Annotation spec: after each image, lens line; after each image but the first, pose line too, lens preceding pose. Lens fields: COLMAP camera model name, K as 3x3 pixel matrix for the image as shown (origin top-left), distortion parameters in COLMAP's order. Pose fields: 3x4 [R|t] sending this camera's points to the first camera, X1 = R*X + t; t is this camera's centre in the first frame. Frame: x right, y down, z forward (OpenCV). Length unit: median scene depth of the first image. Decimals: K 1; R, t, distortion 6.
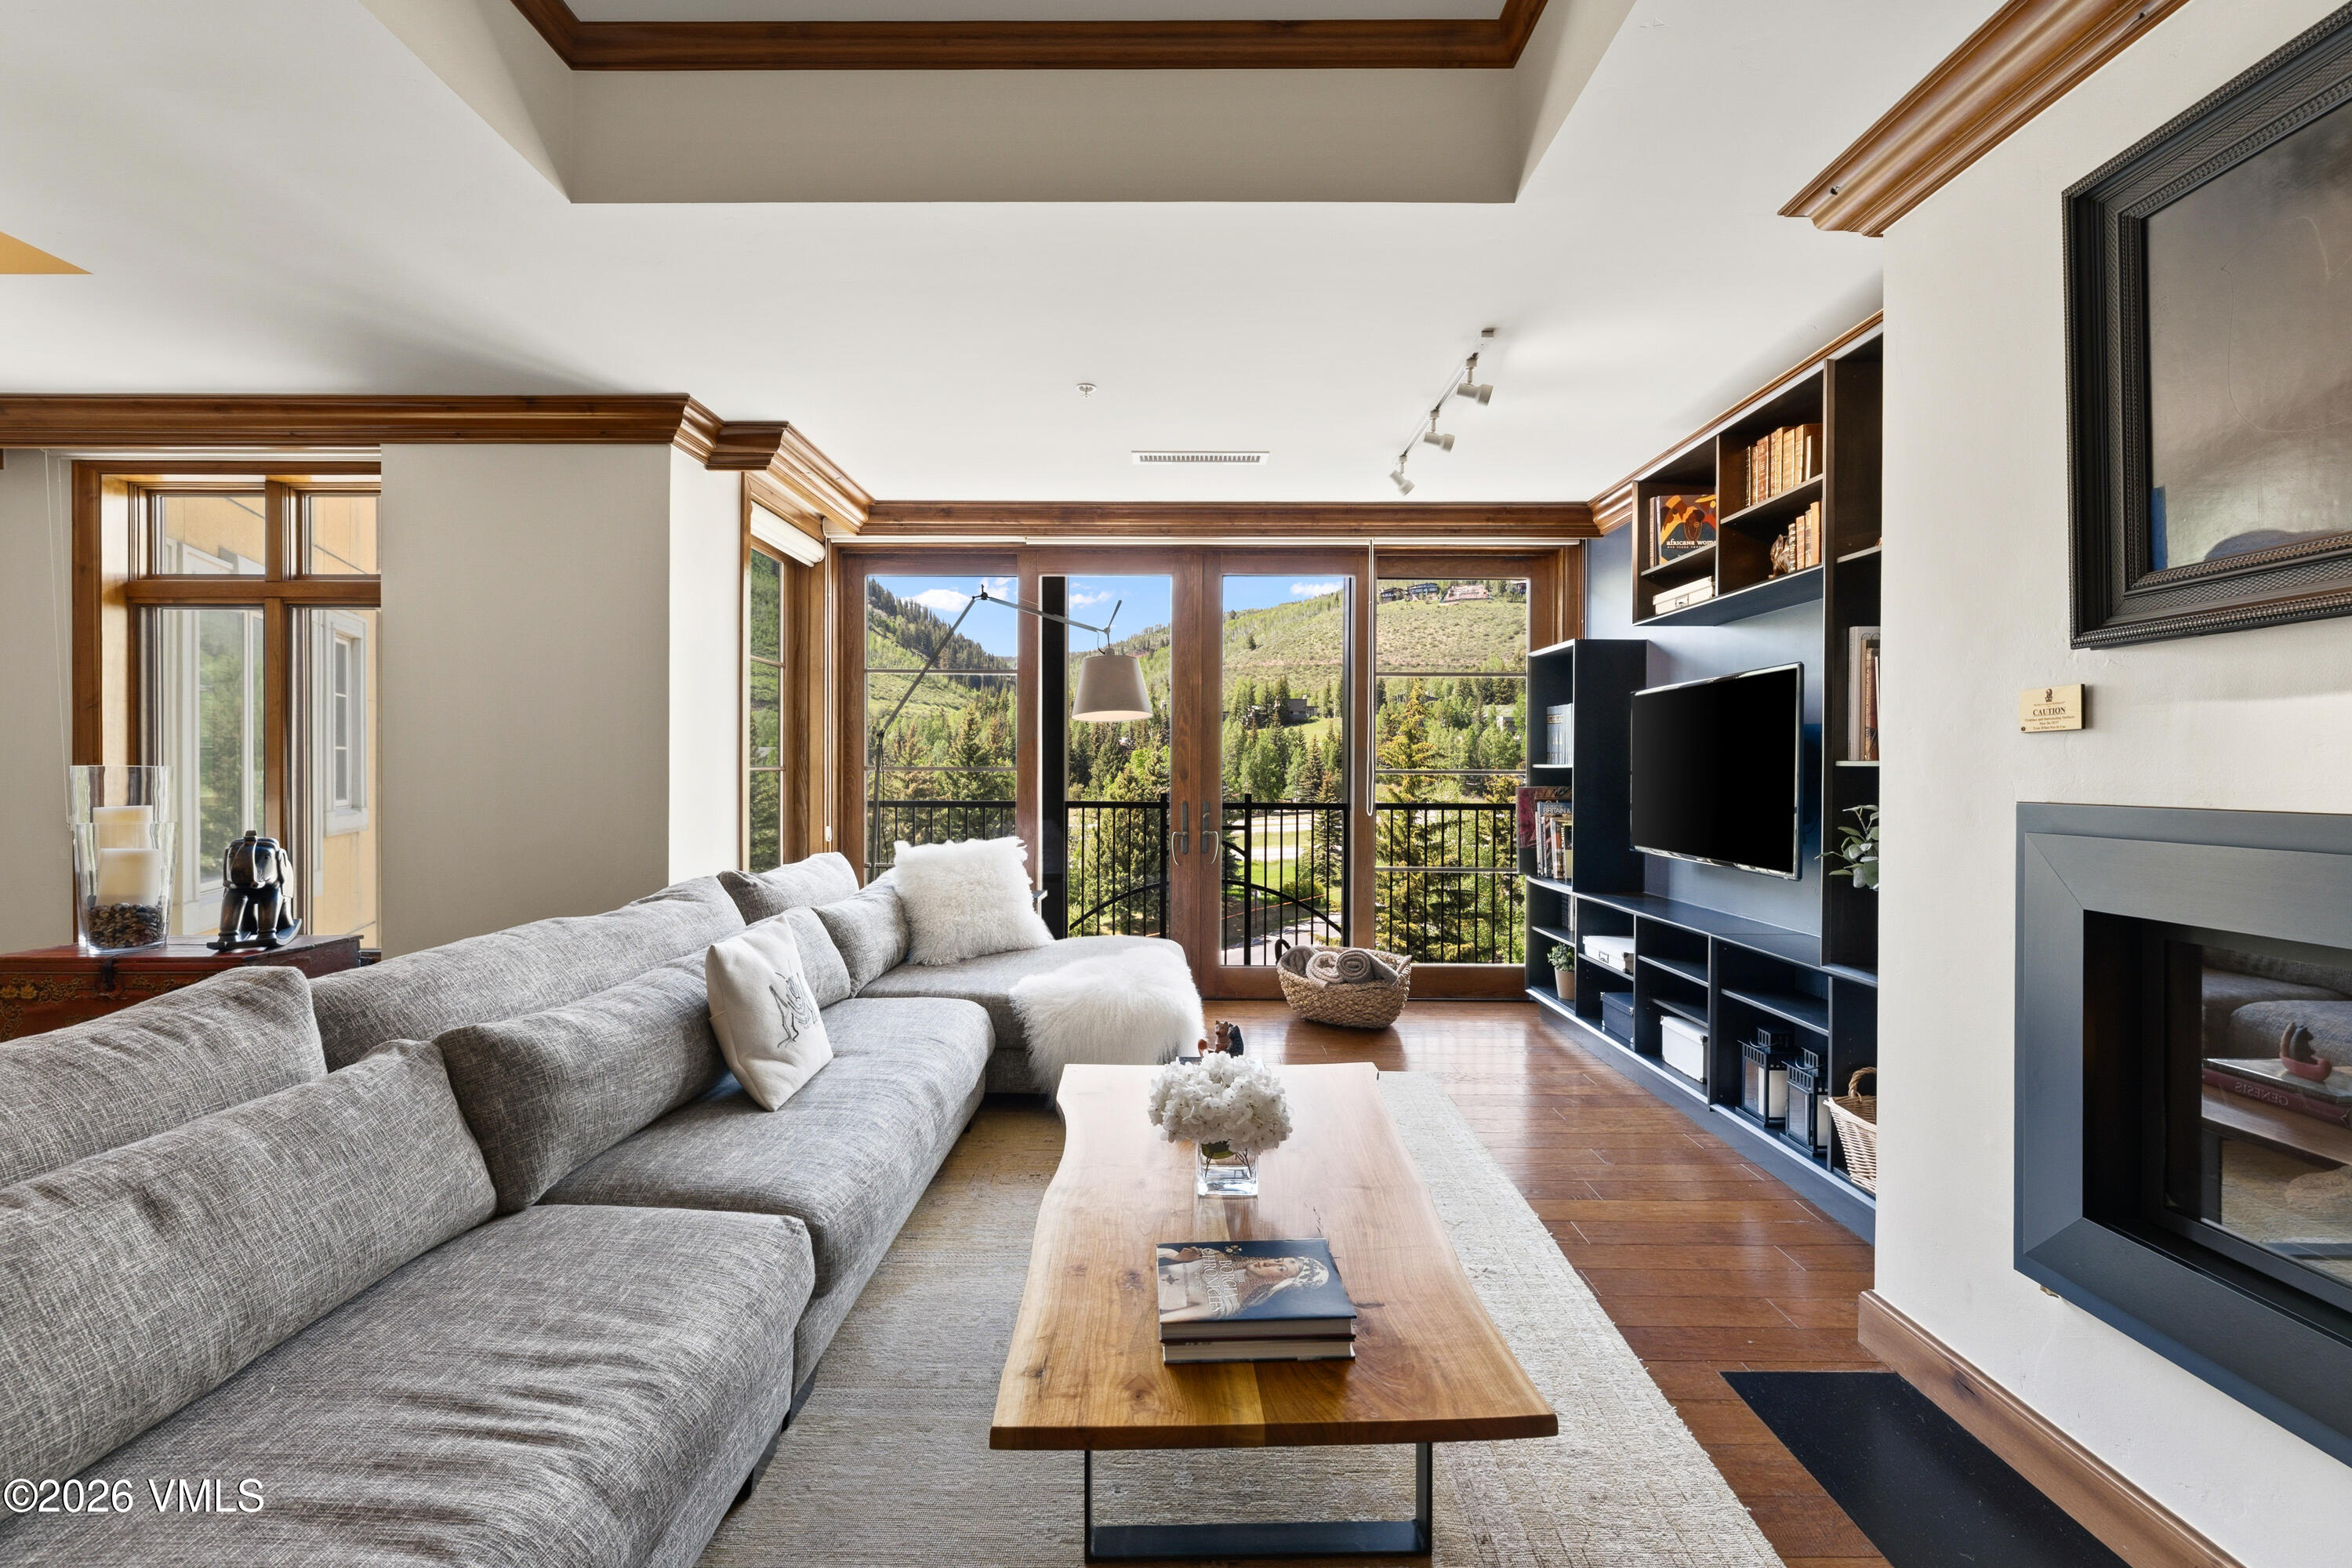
lens RADIAL K [[973.3, 0, 1165.0], [0, 973.3, 772.6], [0, 0, 1]] dist [-0.000369, -0.000750]
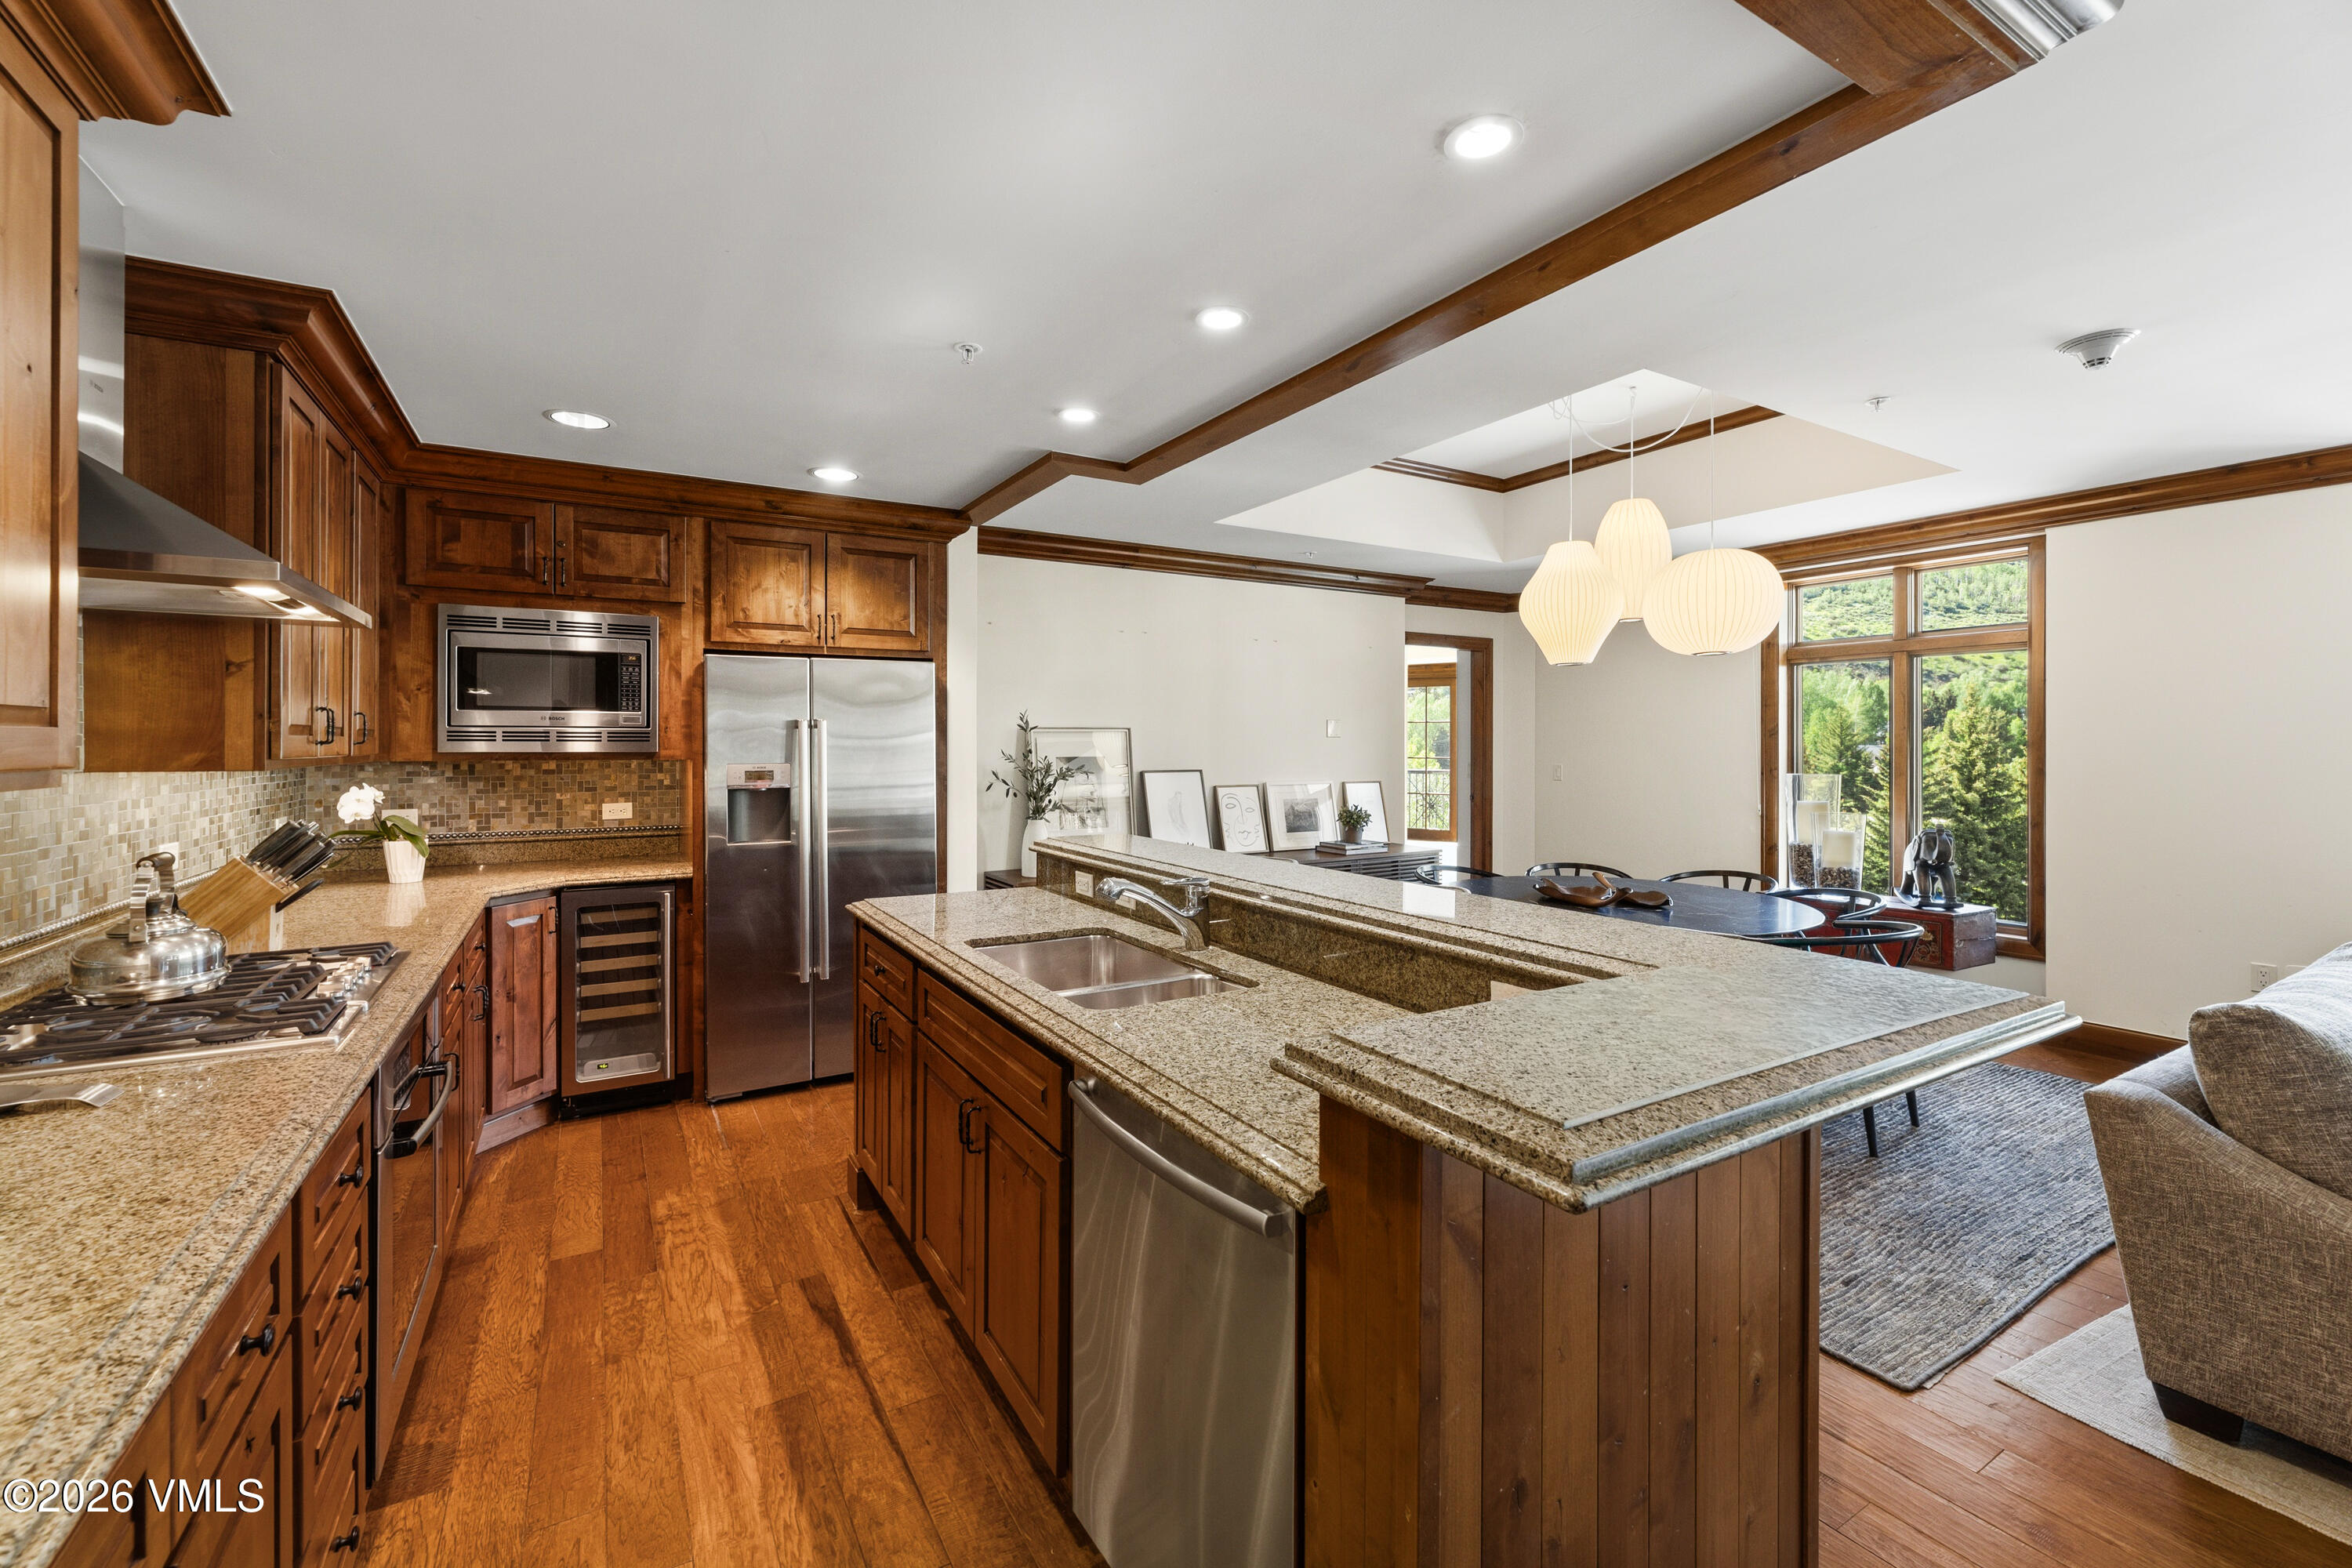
lens RADIAL K [[967.4, 0, 1165.8], [0, 967.4, 749.7], [0, 0, 1]] dist [-0.001601, -0.000293]
pose [[0.513902, 0.000668, -0.857849, -0.327545], [-0.000365, 1.000000, 0.000560, -0.048727], [0.857849, 0.000025, 0.513902, -0.678467]]
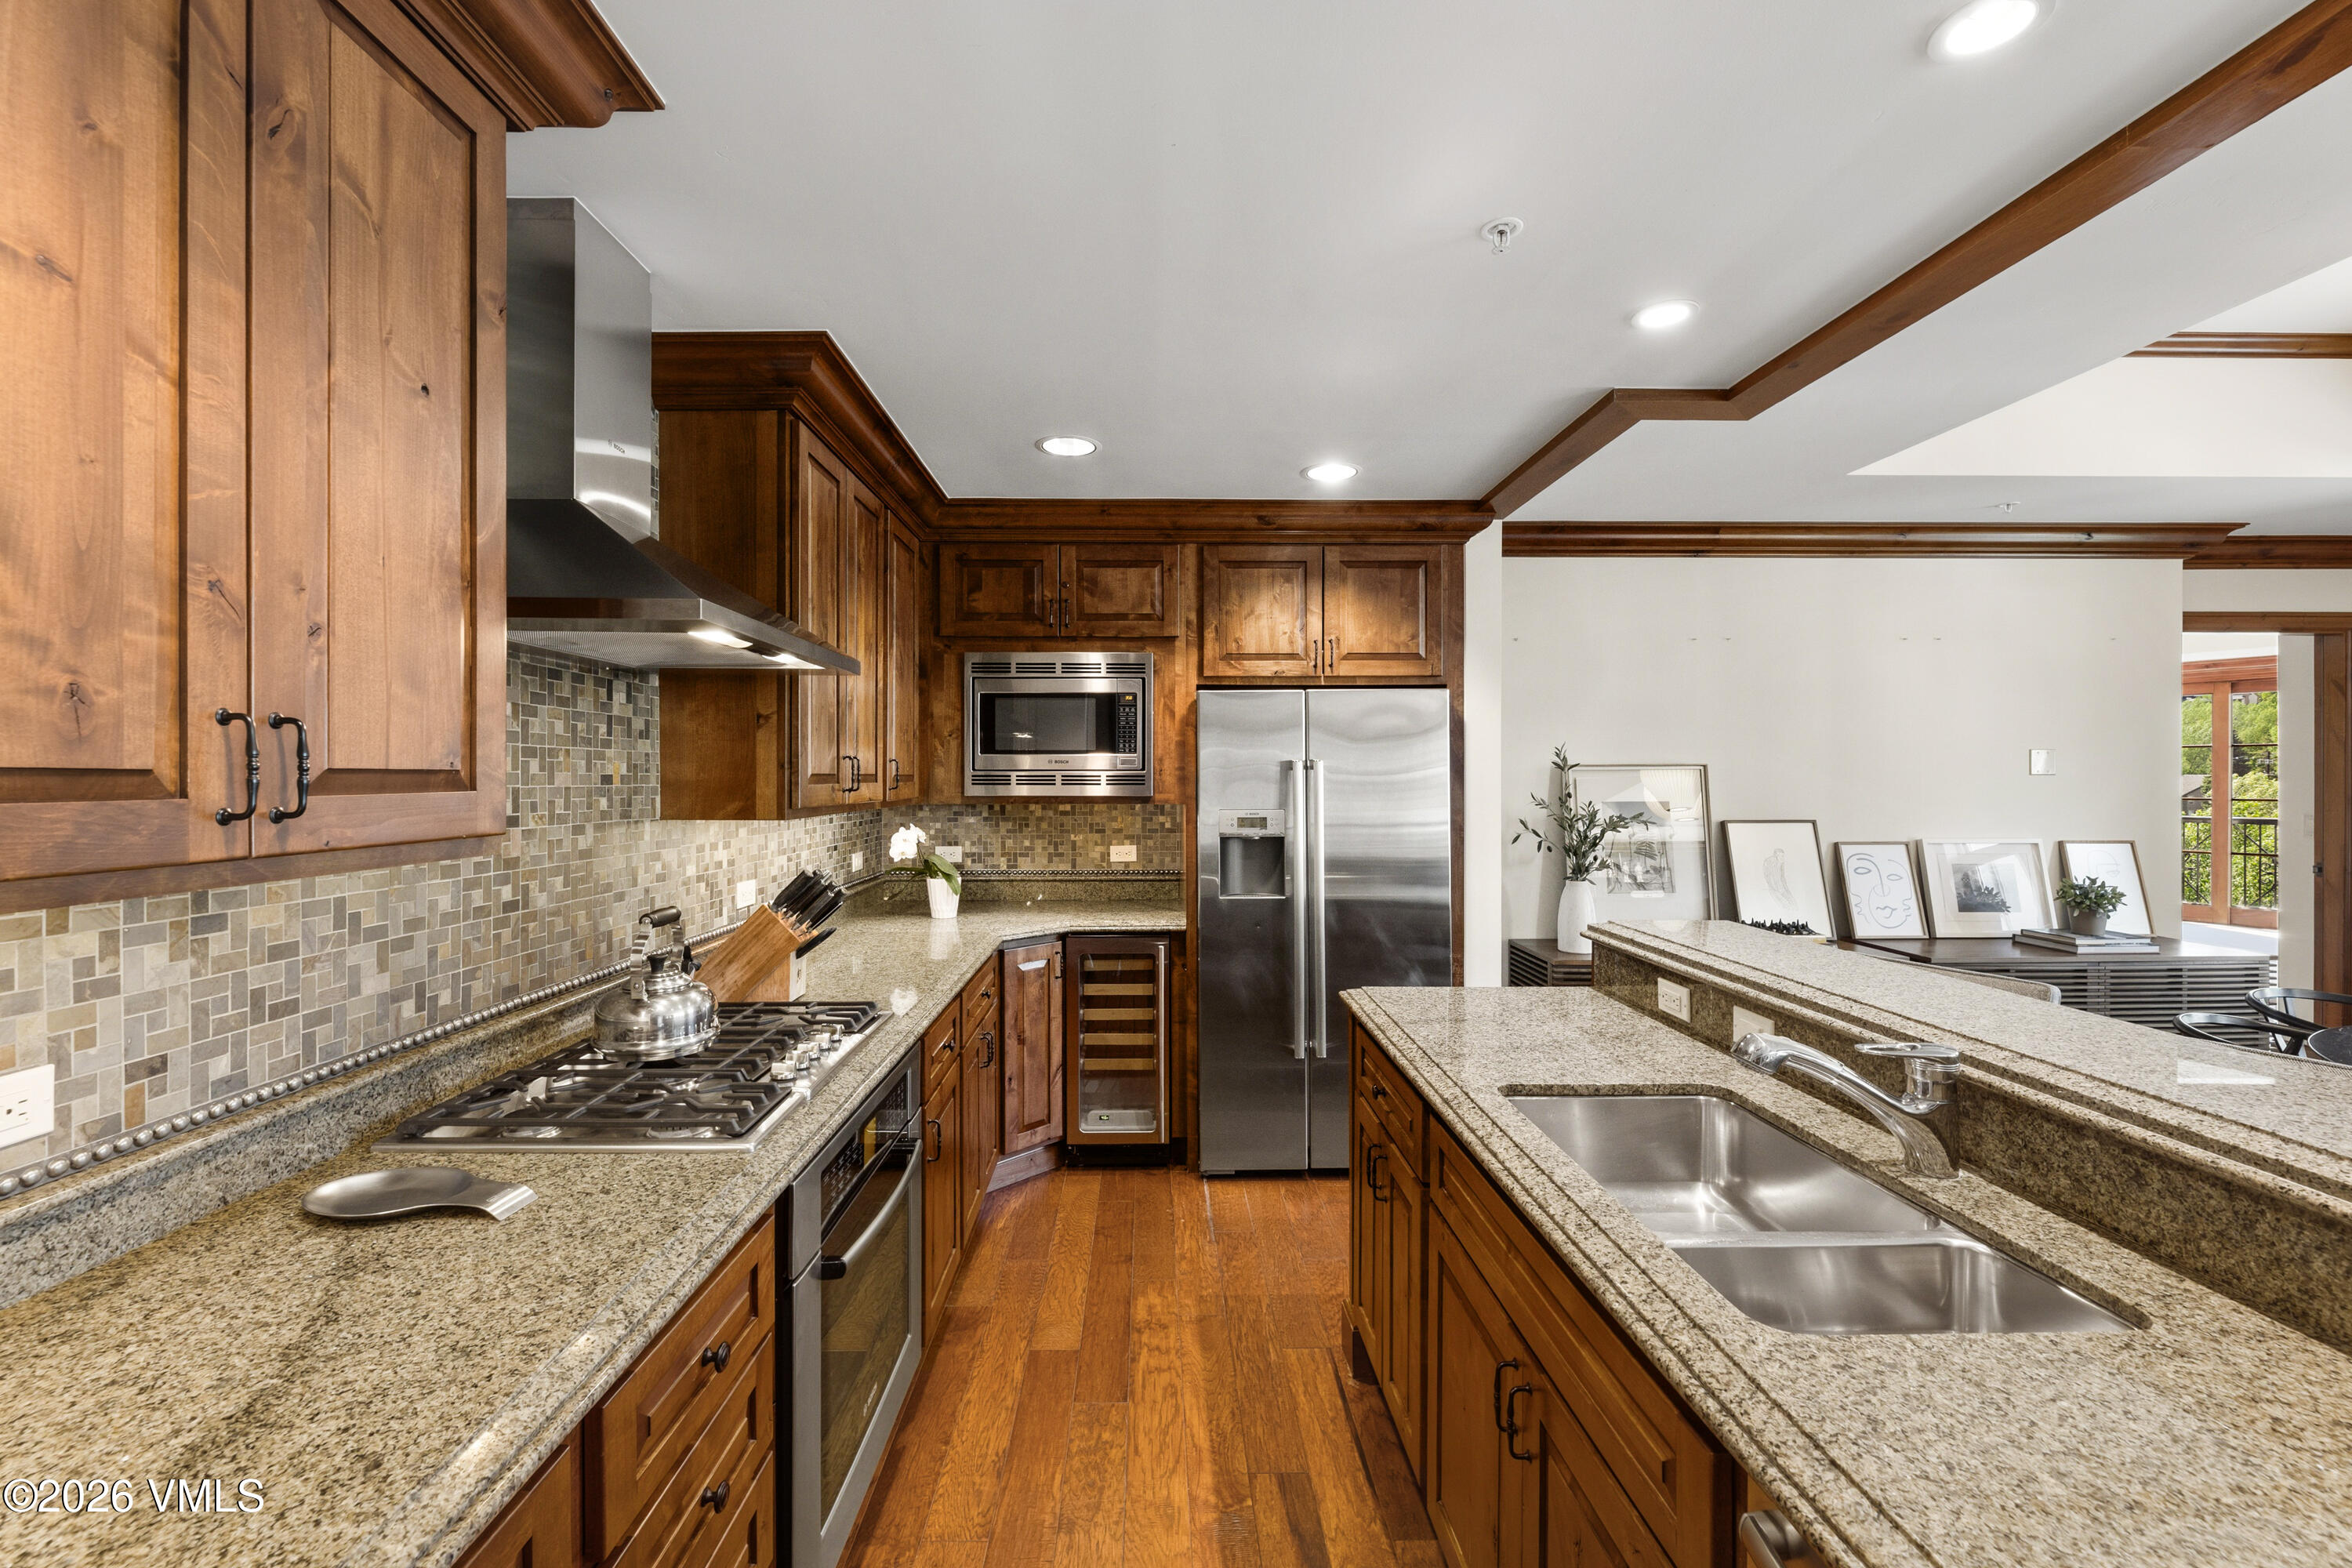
lens RADIAL K [[973.3, 0, 1165.0], [0, 973.3, 772.6], [0, 0, 1]] dist [-0.000369, -0.000750]
pose [[0.025423, -0.009104, -0.999635, -0.524762], [-0.002124, 0.999956, -0.009161, -0.061042], [0.999675, 0.002356, 0.025402, -0.621086]]
